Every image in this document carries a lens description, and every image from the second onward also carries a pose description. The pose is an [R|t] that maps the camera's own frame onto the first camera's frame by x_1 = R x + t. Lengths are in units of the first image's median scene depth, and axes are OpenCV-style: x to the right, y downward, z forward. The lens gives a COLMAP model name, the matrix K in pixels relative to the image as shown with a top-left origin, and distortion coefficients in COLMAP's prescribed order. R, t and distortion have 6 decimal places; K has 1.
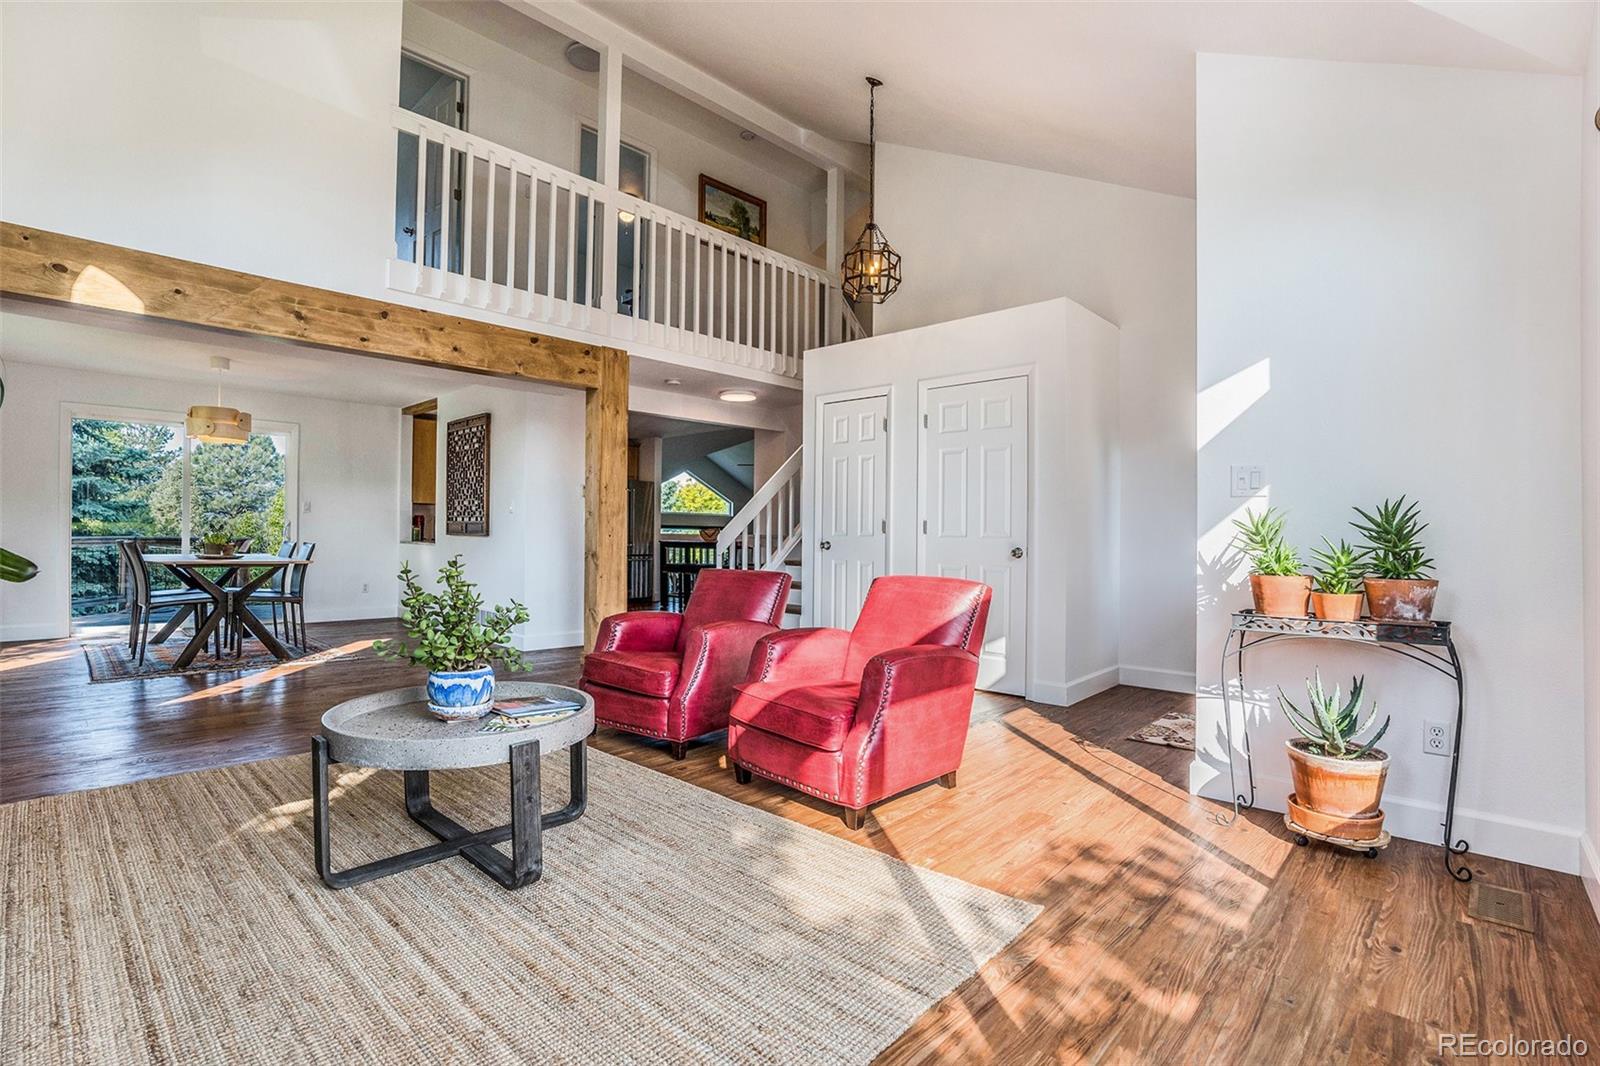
lens RADIAL K [[743.8, 0, 794.2], [0, 743.8, 541.0], [0, 0, 1]] dist [-0.035009, 0.000336]
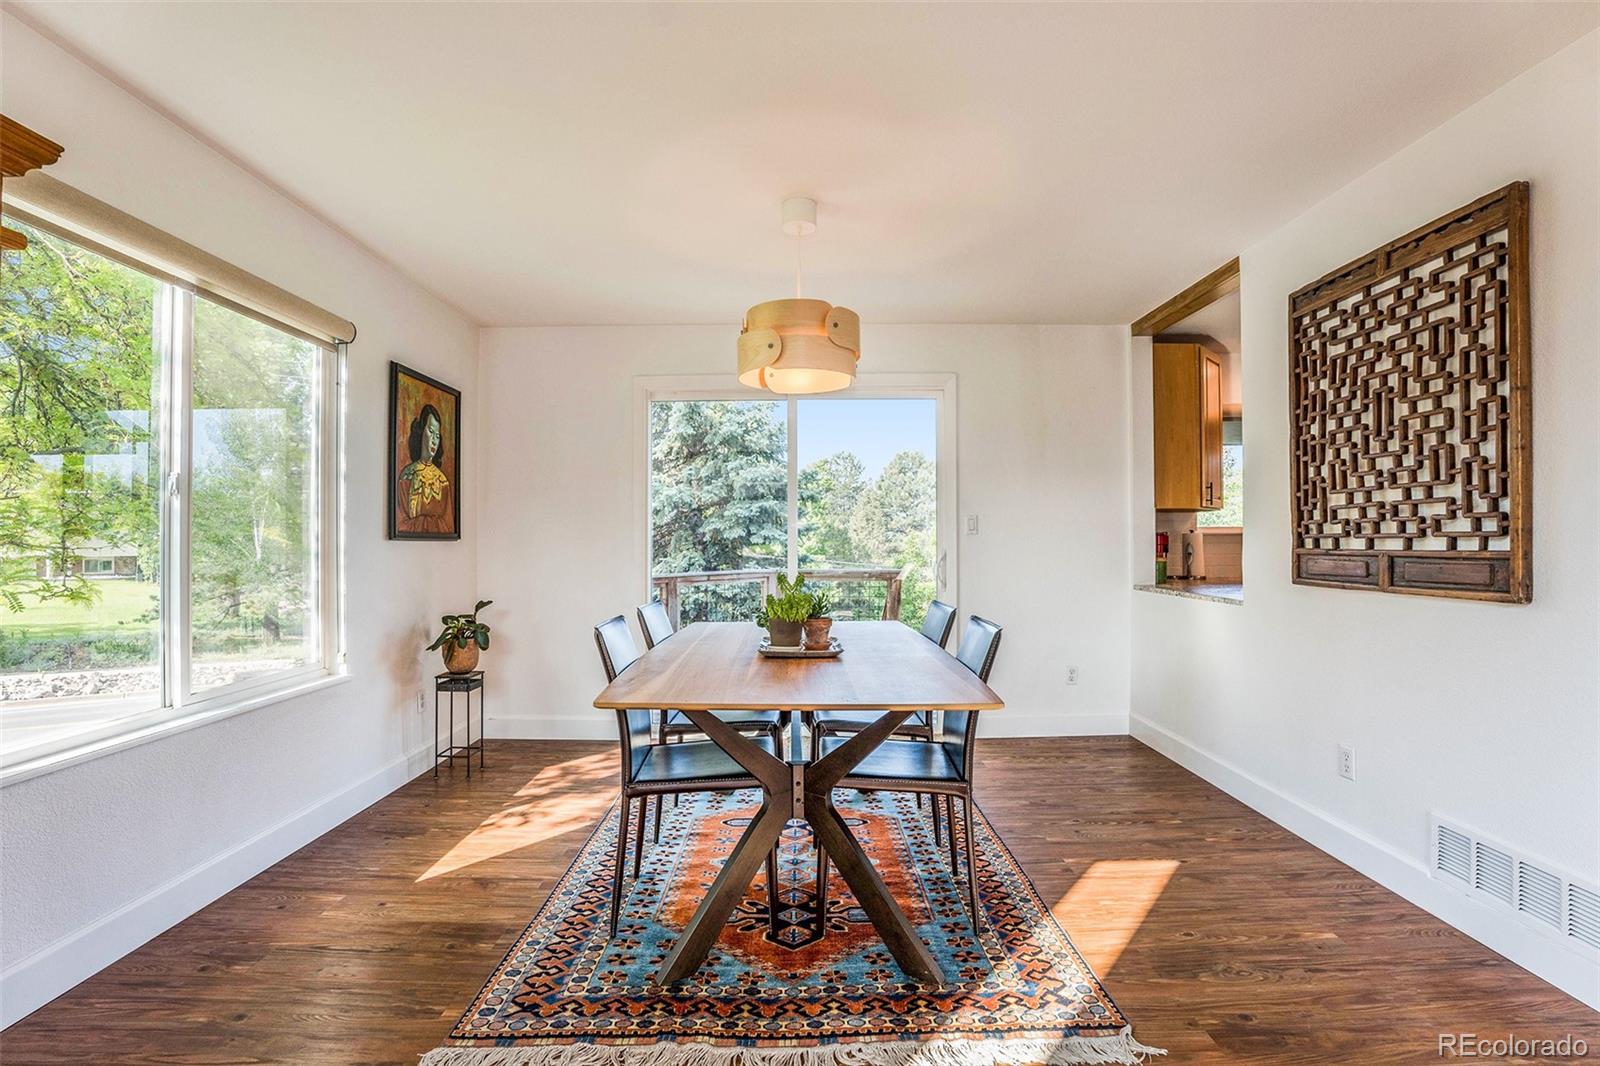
lens RADIAL K [[743.8, 0, 795.7], [0, 743.8, 537.4], [0, 0, 1]] dist [-0.035009, 0.000336]
pose [[0.688509, -0.023390, -0.724851, -0.394792], [0.009048, 0.999679, -0.023664, -0.027300], [0.725172, 0.009735, 0.688499, 0.582254]]
